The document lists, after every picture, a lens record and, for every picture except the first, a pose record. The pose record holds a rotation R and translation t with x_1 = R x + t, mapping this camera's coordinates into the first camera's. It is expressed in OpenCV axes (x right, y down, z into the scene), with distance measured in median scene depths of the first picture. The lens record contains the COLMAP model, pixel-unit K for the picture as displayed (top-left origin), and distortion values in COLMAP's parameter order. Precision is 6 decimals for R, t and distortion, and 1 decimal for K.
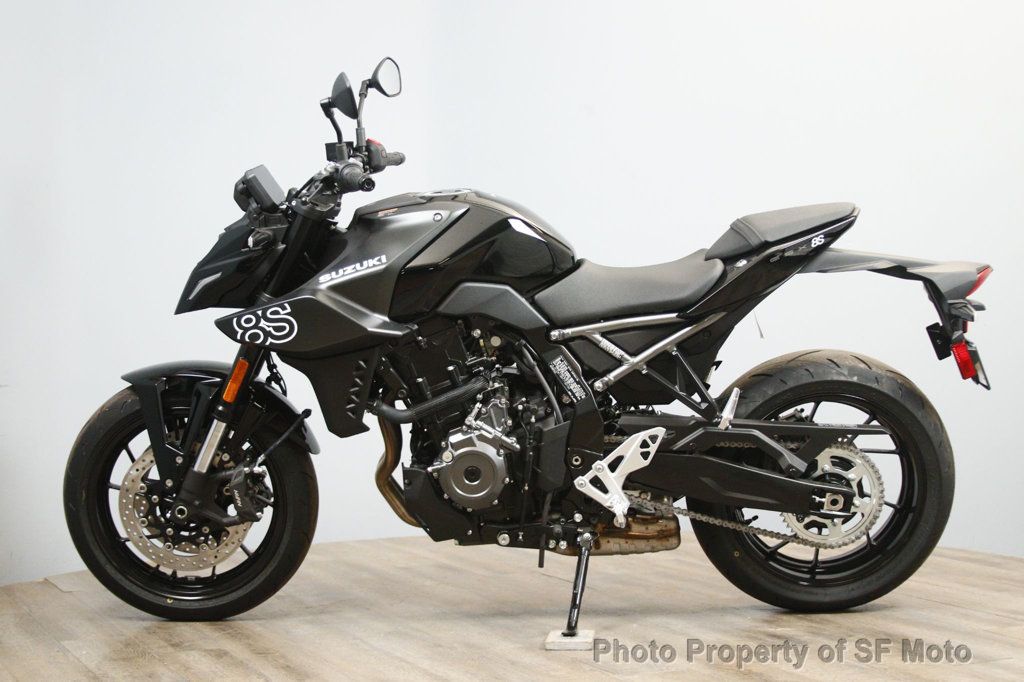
lens RADIAL K [[1797.3, 0, 512.0], [0, 1797.3, 341.0], [0, 0, 1]] dist [-0.047786, -0.051287]
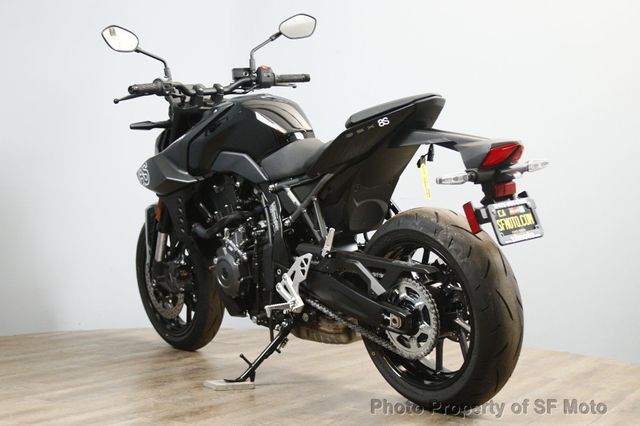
lens RADIAL K [[1123.3, 0, 320.0], [0, 1123.3, 213.0], [0, 0, 1]] dist [-0.047786, -0.051287]
pose [[0.620368, 0.045835, -0.782970, 0.788987], [-0.060661, 0.998105, 0.010366, 0.005946], [0.781961, 0.041065, 0.621973, 0.445710]]
